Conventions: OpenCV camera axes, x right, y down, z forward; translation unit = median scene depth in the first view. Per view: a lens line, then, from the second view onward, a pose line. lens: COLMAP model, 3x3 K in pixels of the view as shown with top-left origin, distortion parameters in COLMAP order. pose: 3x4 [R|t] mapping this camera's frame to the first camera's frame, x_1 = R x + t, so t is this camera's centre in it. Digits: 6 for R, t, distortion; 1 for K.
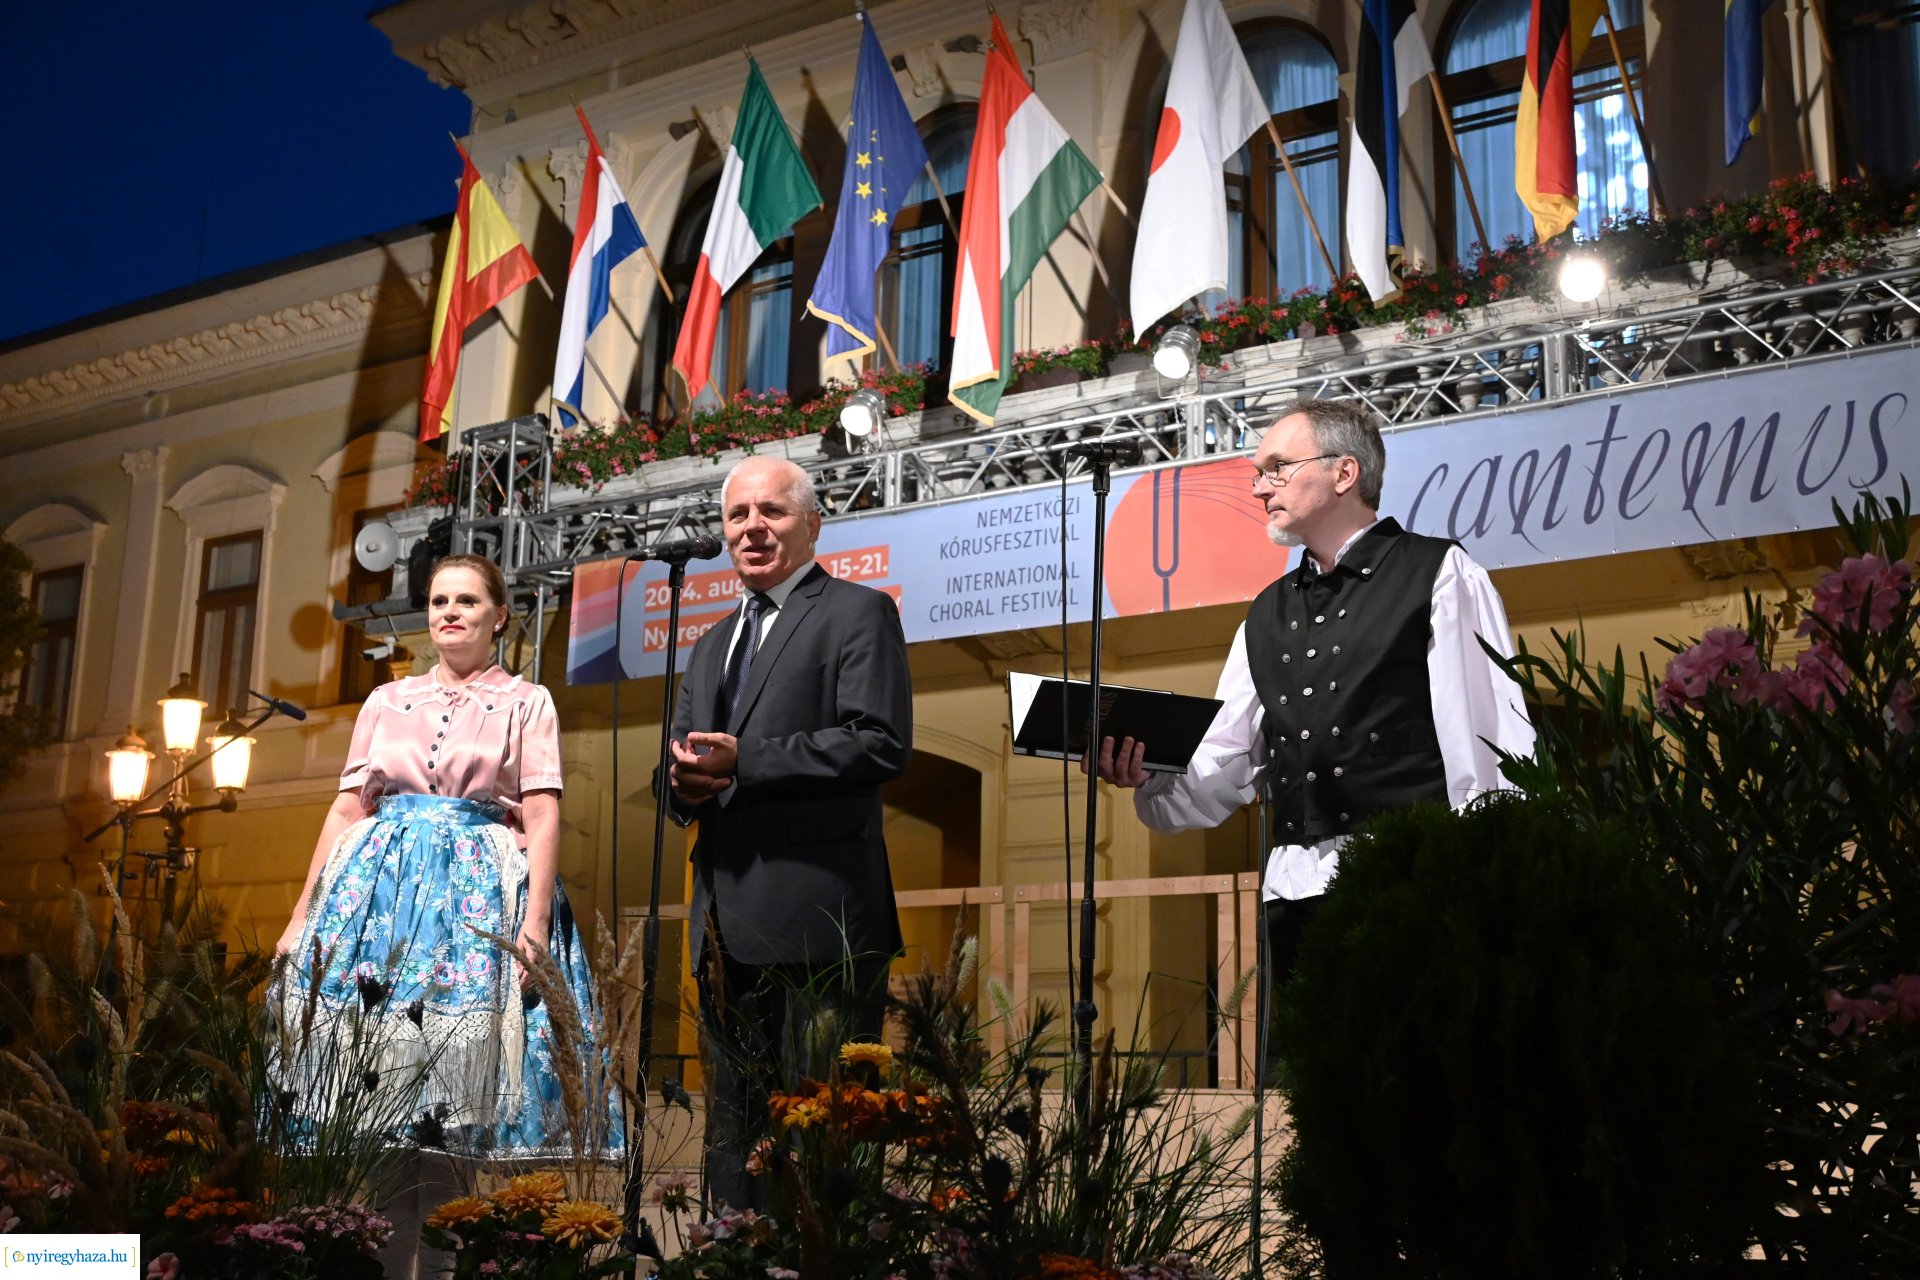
lens RADIAL K [[2384.1, 0, 924.6], [0, 2384.1, 594.4], [0, 0, 1]] dist [0.018144, 0.000000]
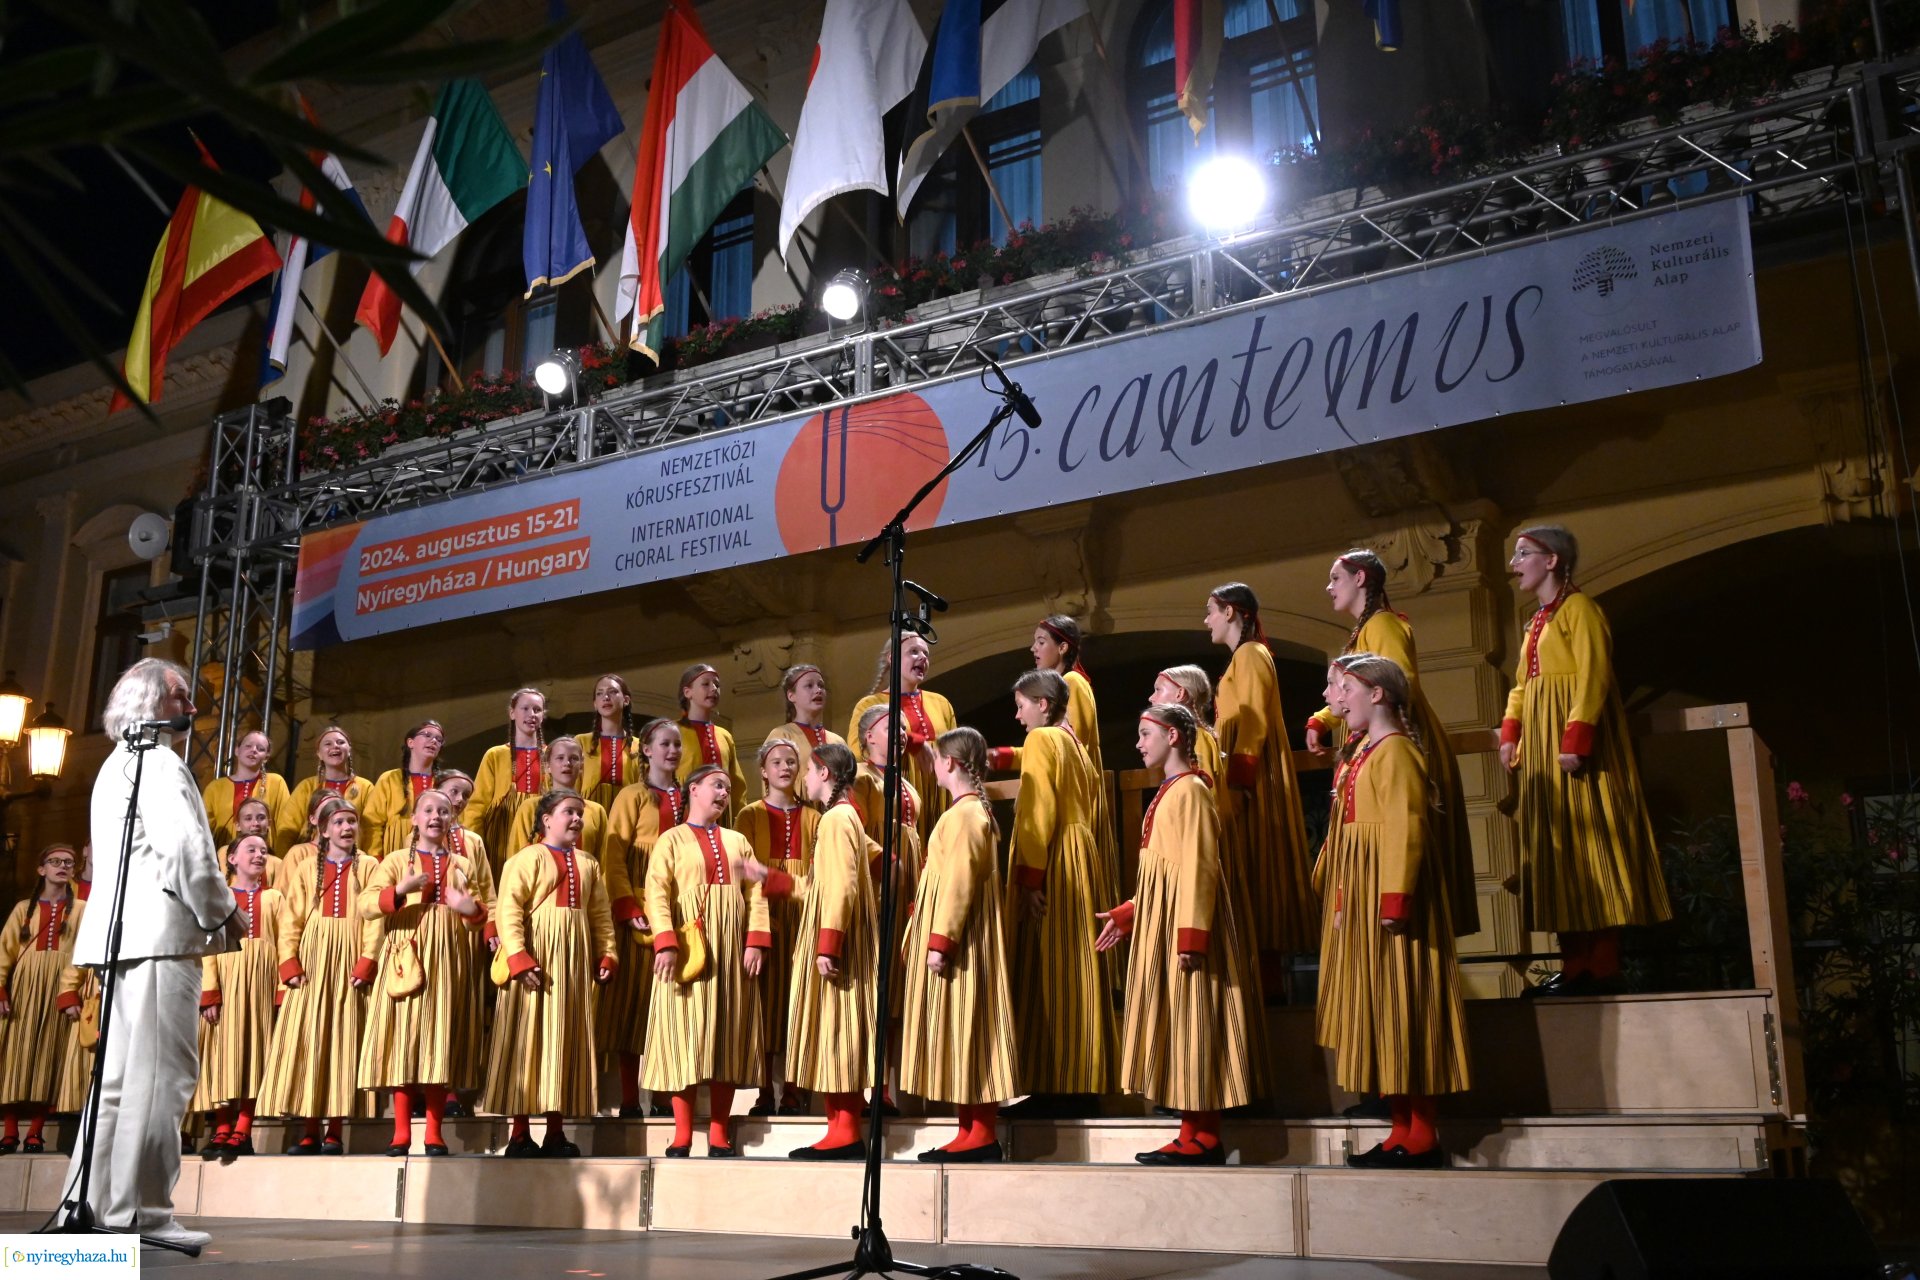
lens RADIAL K [[1915.7, 0, 929.7], [0, 1915.7, 602.8], [0, 0, 1]] dist [-0.030356, 0.000000]
pose [[0.999121, -0.013576, 0.039668, 0.103919], [0.014843, 0.999383, -0.031824, 0.053380], [-0.039211, 0.032385, 0.998706, 0.191297]]
